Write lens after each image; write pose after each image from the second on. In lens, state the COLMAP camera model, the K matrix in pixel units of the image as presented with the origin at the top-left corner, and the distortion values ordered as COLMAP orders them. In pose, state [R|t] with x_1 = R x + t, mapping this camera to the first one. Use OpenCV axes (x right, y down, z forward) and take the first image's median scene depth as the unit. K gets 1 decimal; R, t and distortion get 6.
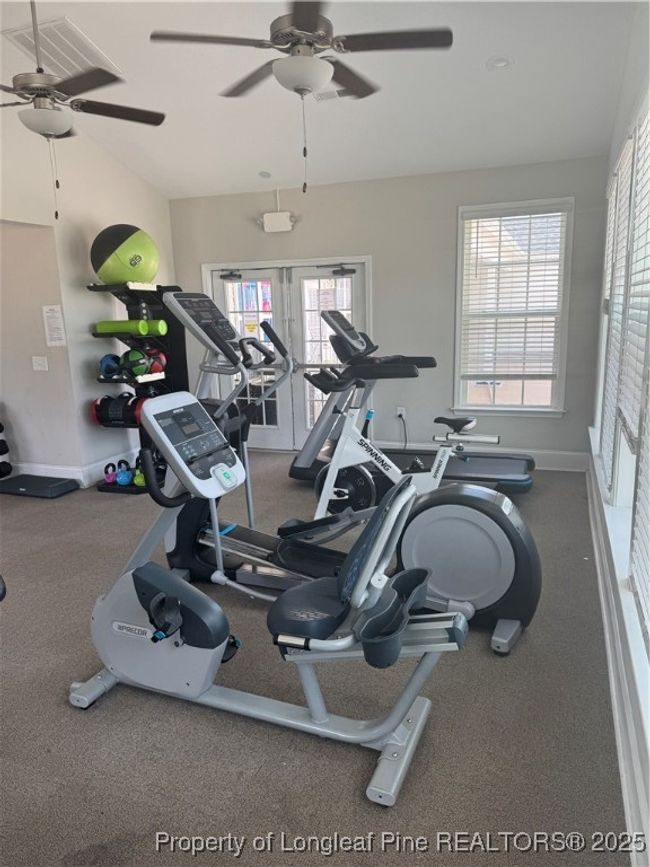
lens RADIAL K [[587.0, 0, 324.6], [0, 587.0, 432.9], [0, 0, 1]] dist [-0.022533, -0.018351]
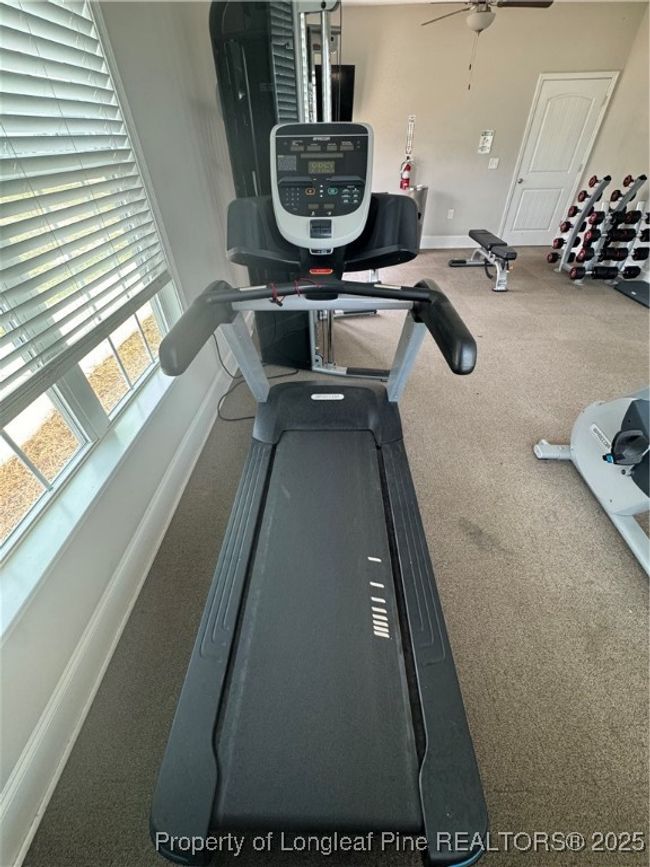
lens RADIAL K [[350.2, 0, 326.8], [0, 350.2, 436.6], [0, 0, 1]] dist [-0.000864, -0.000069]
pose [[0.338866, 0.633546, -0.695550, -0.007124], [-0.188974, 0.770057, 0.609345, -0.012773], [0.921661, -0.075045, 0.380670, 0.163346]]
